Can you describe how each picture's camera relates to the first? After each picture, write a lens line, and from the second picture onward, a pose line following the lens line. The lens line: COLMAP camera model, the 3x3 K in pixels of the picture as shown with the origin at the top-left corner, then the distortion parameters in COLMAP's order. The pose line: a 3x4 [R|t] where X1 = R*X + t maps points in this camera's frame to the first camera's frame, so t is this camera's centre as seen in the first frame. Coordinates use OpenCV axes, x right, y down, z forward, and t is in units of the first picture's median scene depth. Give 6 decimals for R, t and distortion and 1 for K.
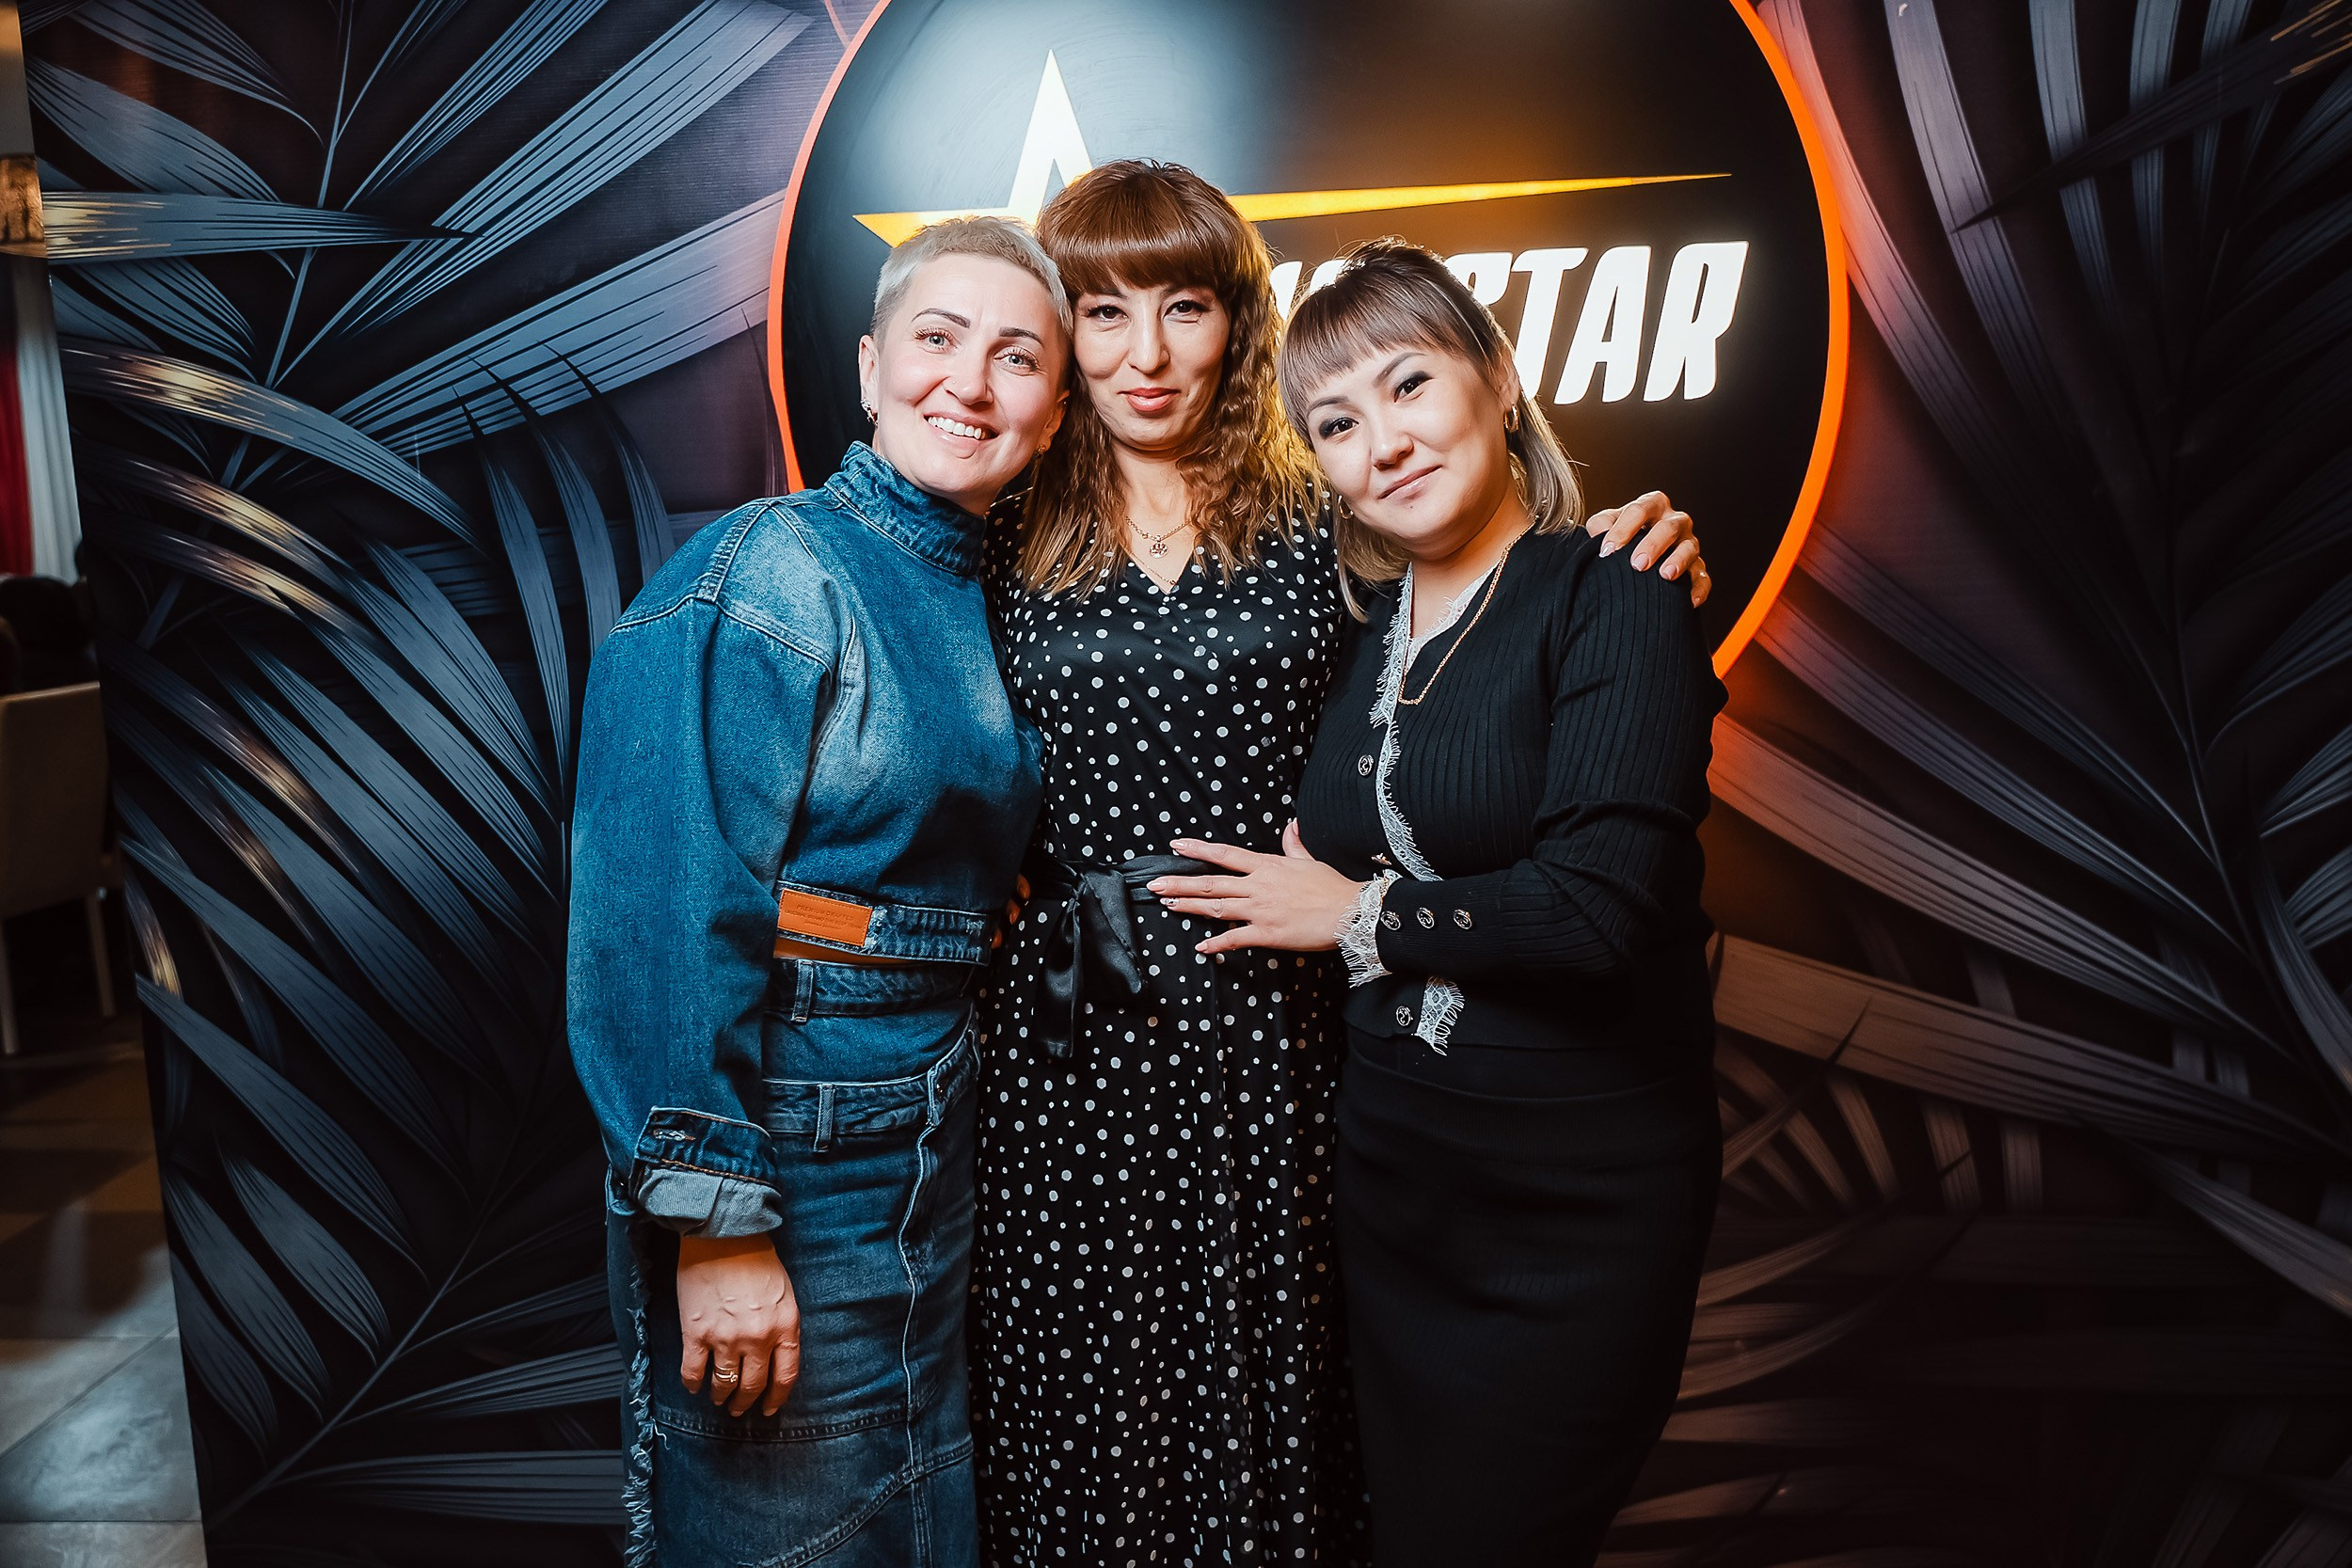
lens RADIAL K [[1875.6, 0, 1169.6], [0, 1875.6, 780.5], [0, 0, 1]] dist [0.004969, -0.005960]
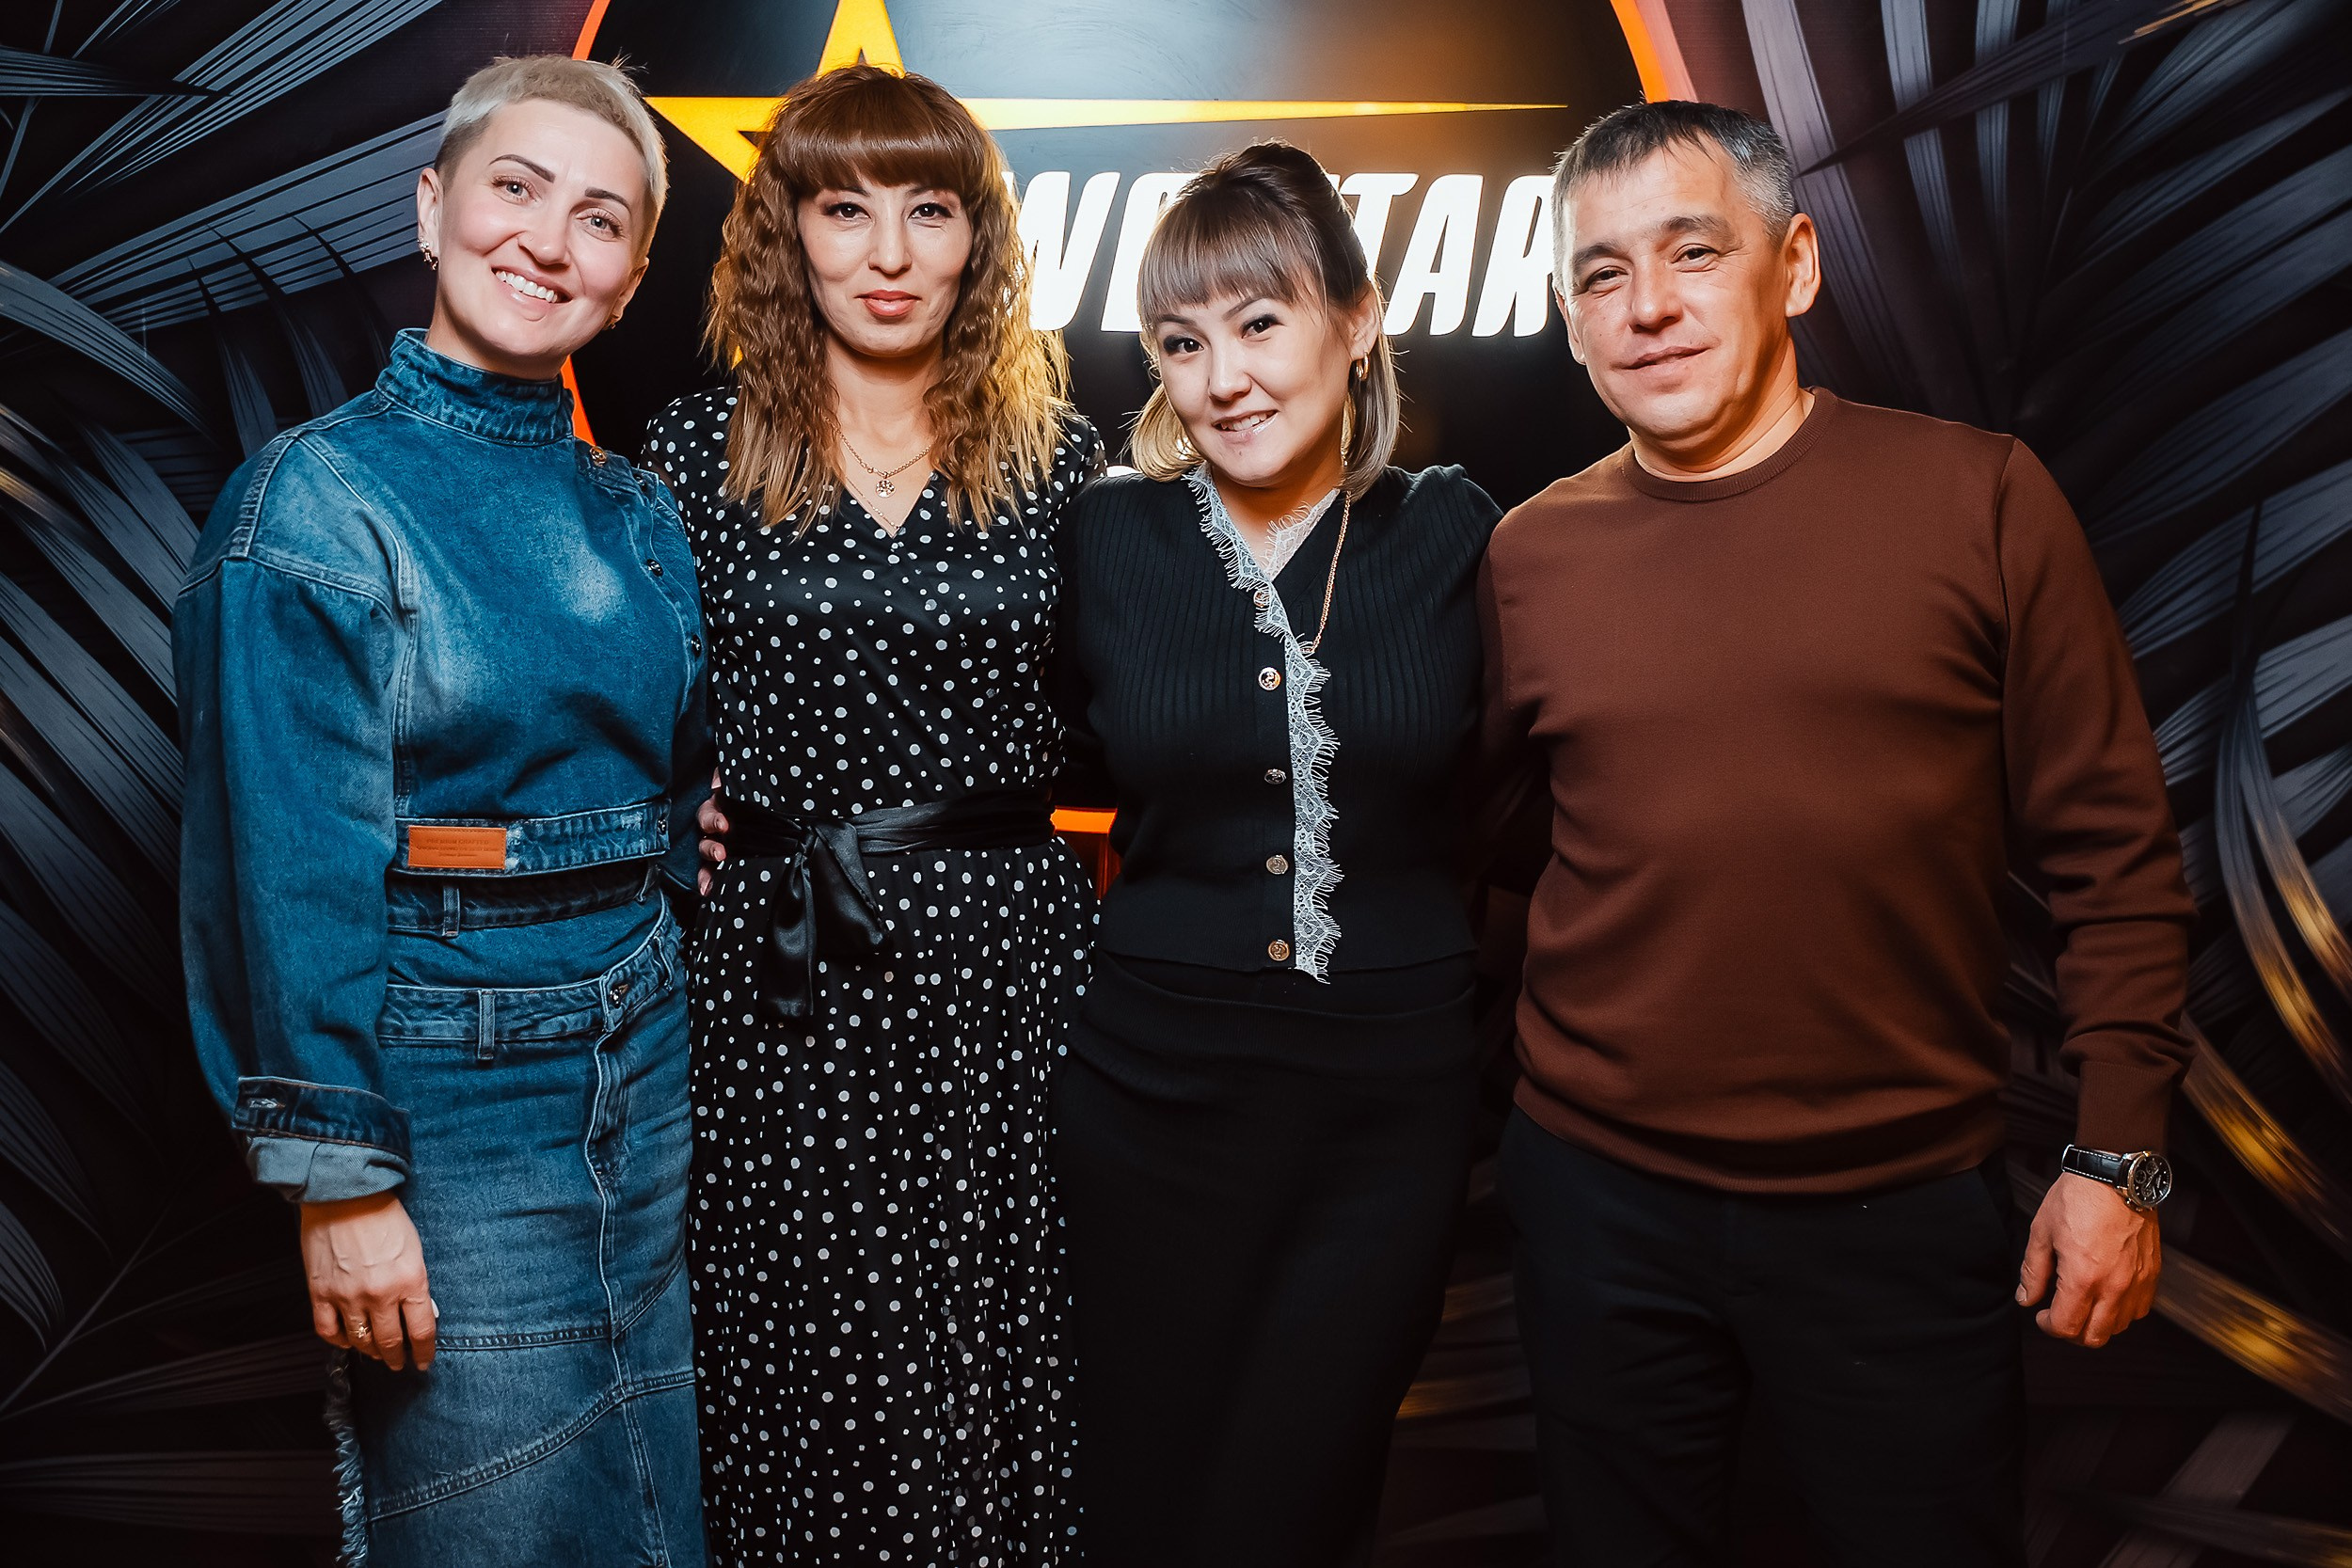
lens RADIAL K [[2498.2, 0, 1174.1], [0, 2498.2, 794.2], [0, 0, 1]] dist [-0.014271, 0.054180]
pose [[0.996870, 0.034854, 0.070954, 0.017905], [-0.034303, 0.999371, -0.008962, 0.044682], [-0.071222, 0.006500, 0.997439, -0.240716]]
